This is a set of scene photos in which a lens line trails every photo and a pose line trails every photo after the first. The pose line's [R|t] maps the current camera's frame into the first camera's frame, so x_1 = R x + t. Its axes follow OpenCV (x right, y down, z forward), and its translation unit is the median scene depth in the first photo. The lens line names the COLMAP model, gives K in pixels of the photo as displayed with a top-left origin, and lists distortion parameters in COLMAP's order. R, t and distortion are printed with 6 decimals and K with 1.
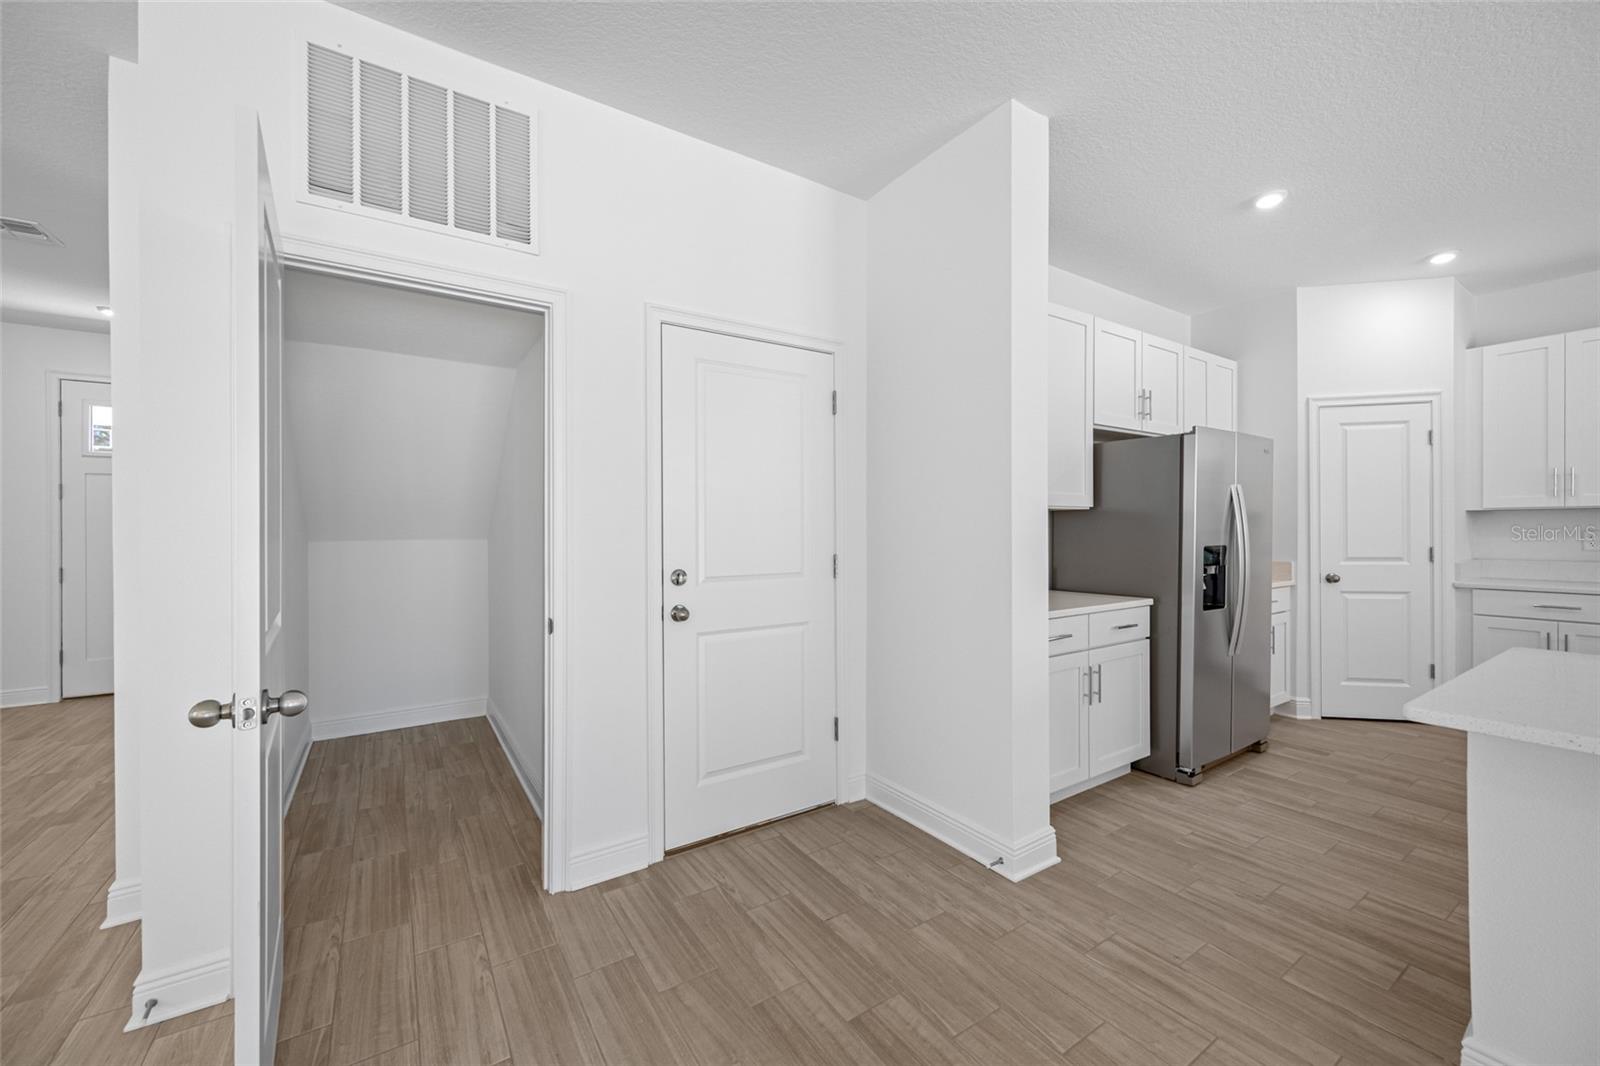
lens RADIAL K [[630.1, 0, 800.0], [0, 630.1, 533.0], [0, 0, 1]] dist [0.000053, 0.000011]
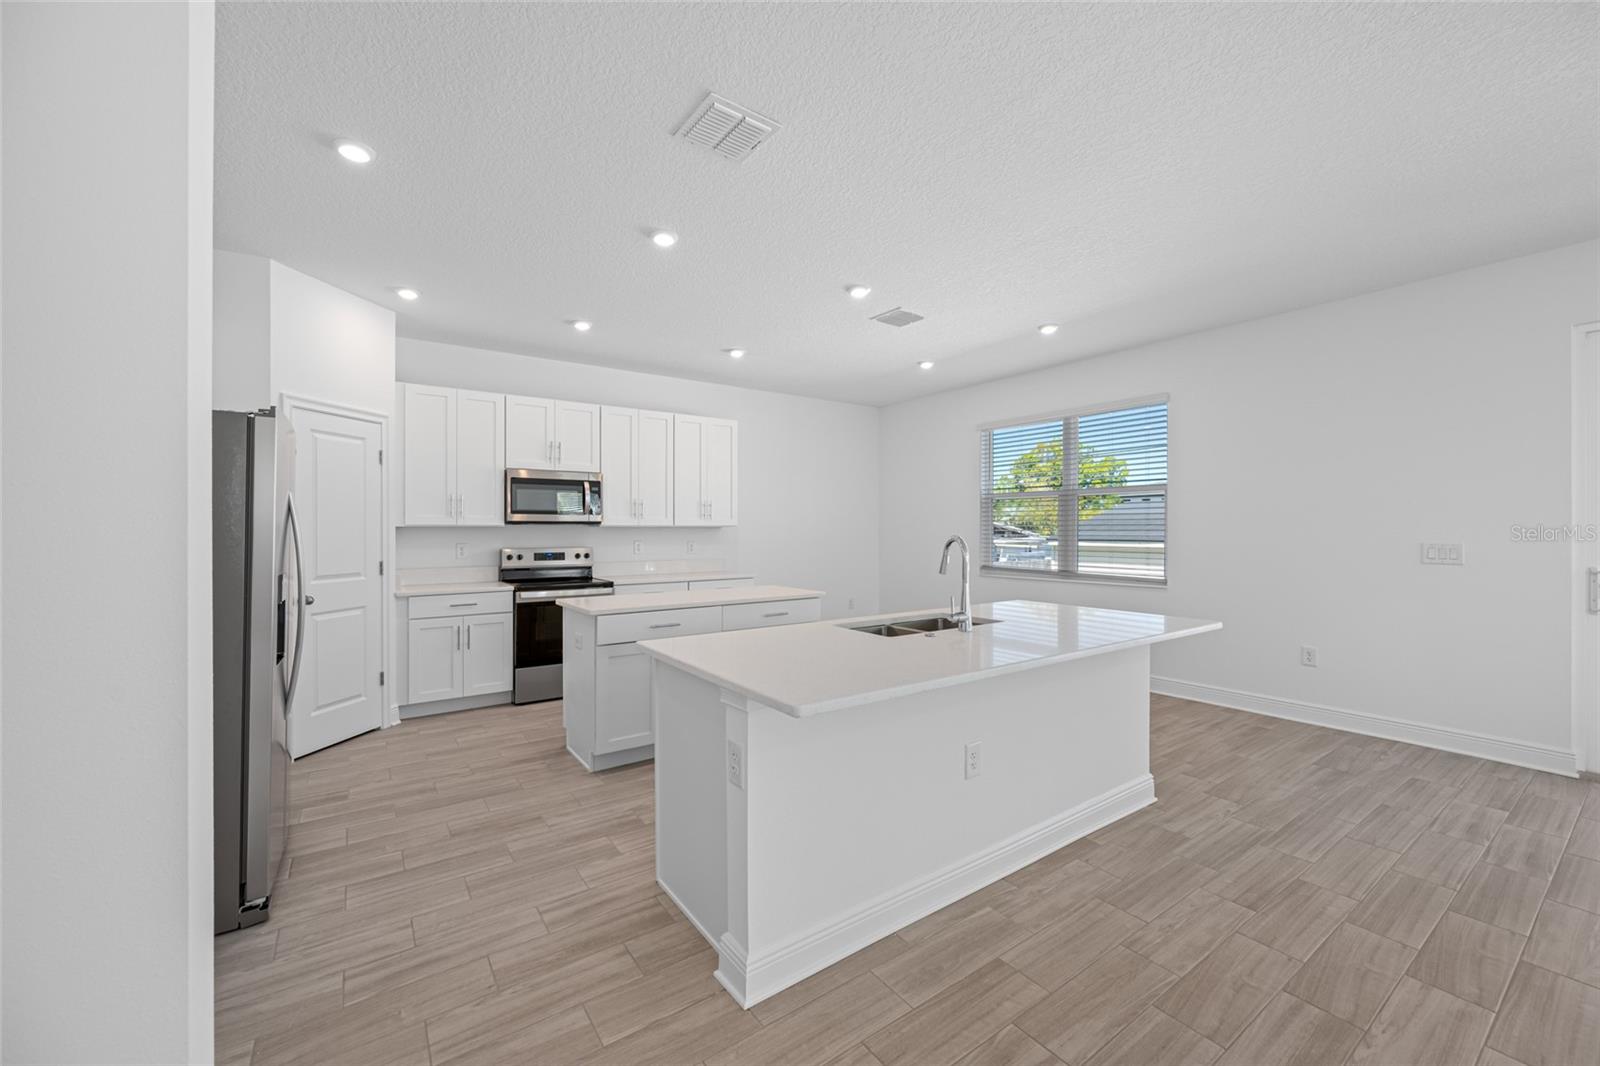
lens RADIAL K [[630.1, 0, 800.0], [0, 630.1, 533.0], [0, 0, 1]] dist [0.000053, 0.000011]
pose [[-0.028871, 0.001548, 0.999582, -0.099274], [0.007678, 0.999970, -0.001326, -0.023815], [-0.999554, 0.007636, -0.028882, 0.440069]]
